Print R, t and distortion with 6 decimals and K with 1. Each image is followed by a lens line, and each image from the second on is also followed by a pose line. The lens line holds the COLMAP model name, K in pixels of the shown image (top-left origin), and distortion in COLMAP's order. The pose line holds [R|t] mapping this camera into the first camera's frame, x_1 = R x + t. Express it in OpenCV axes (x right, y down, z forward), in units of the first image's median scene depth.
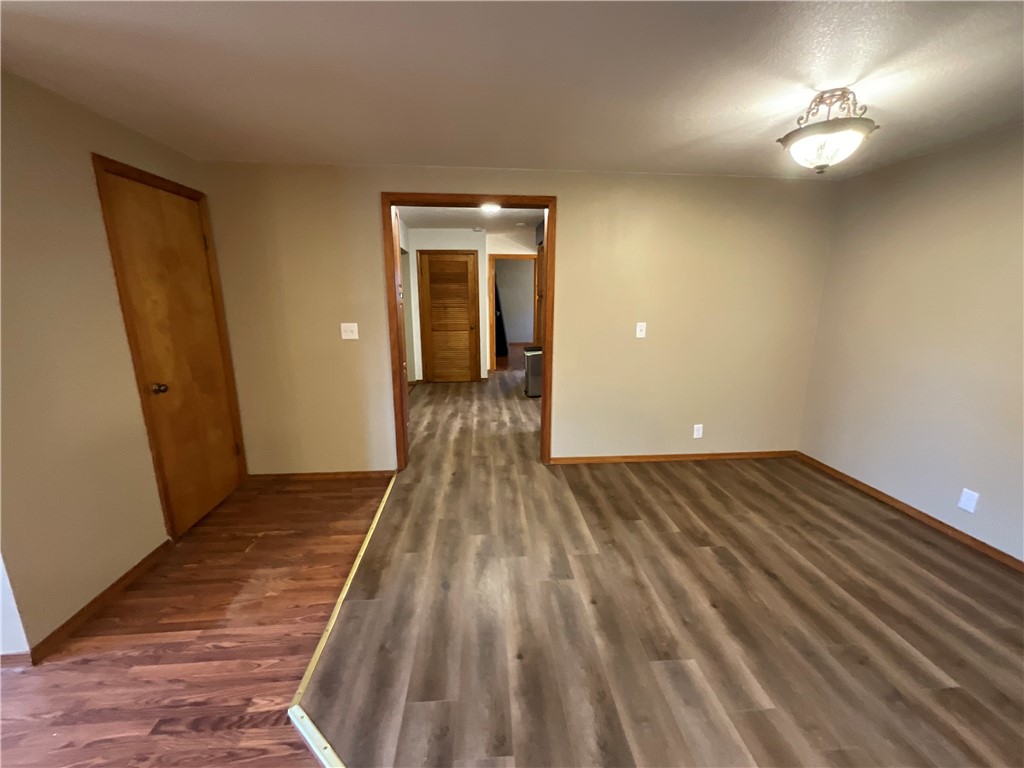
lens RADIAL K [[411.0, 0, 505.5], [0, 411.0, 384.4], [0, 0, 1]] dist [-0.001031, 0.000469]
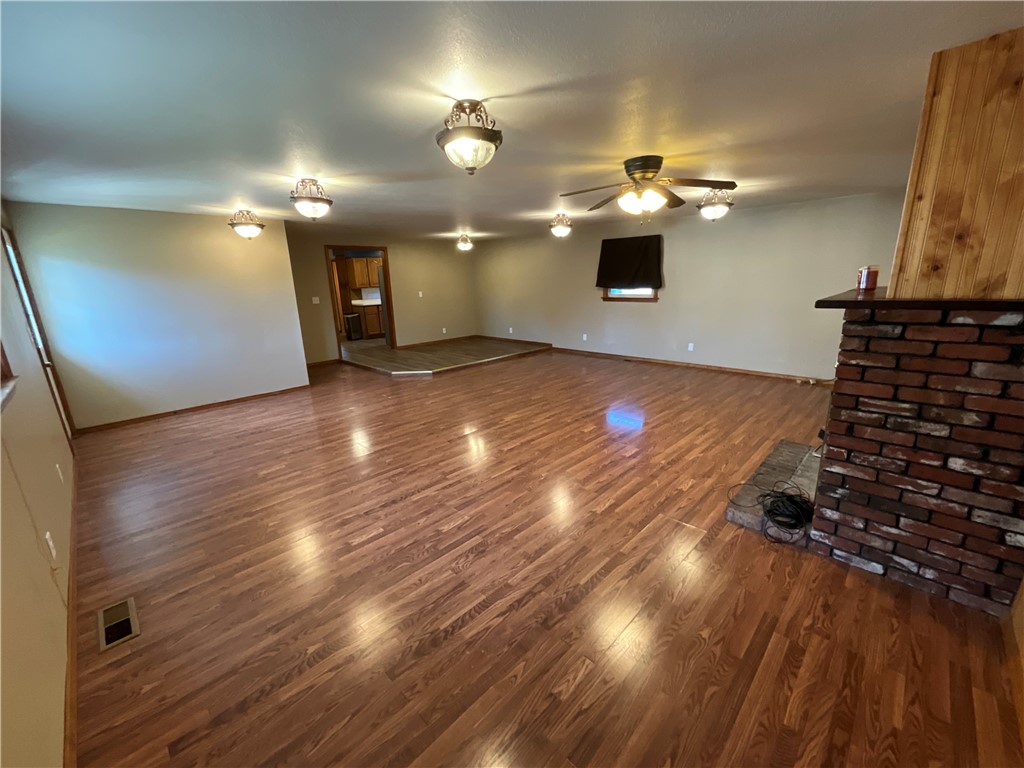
lens RADIAL K [[411.0, 0, 513.9], [0, 411.0, 387.7], [0, 0, 1]] dist [-0.001031, 0.000469]
pose [[0.748027, -0.192852, 0.635031, -1.451726], [0.176201, 0.980219, 0.090128, 0.461297], [-0.639851, 0.044475, 0.767211, -2.008598]]
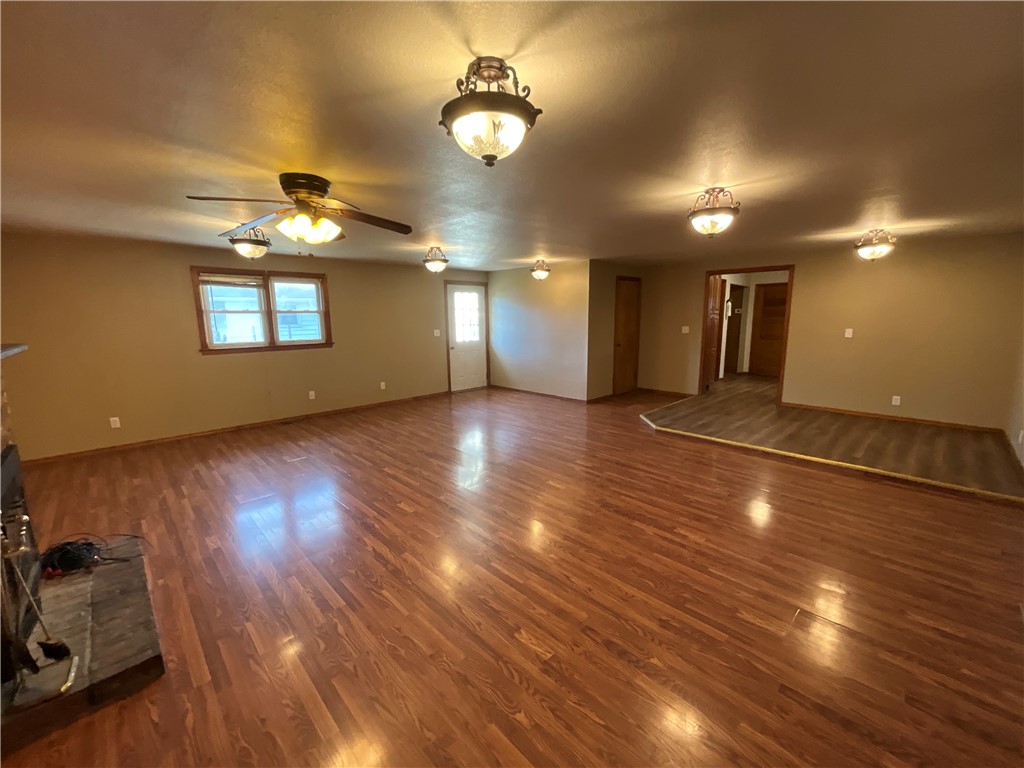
lens RADIAL K [[411.0, 0, 519.2], [0, 411.0, 388.9], [0, 0, 1]] dist [-0.001031, 0.000469]
pose [[0.652023, 0.127234, -0.747447, 1.013469], [-0.155317, 0.987327, 0.032579, 0.349409], [0.742120, 0.094849, 0.663522, -1.559125]]
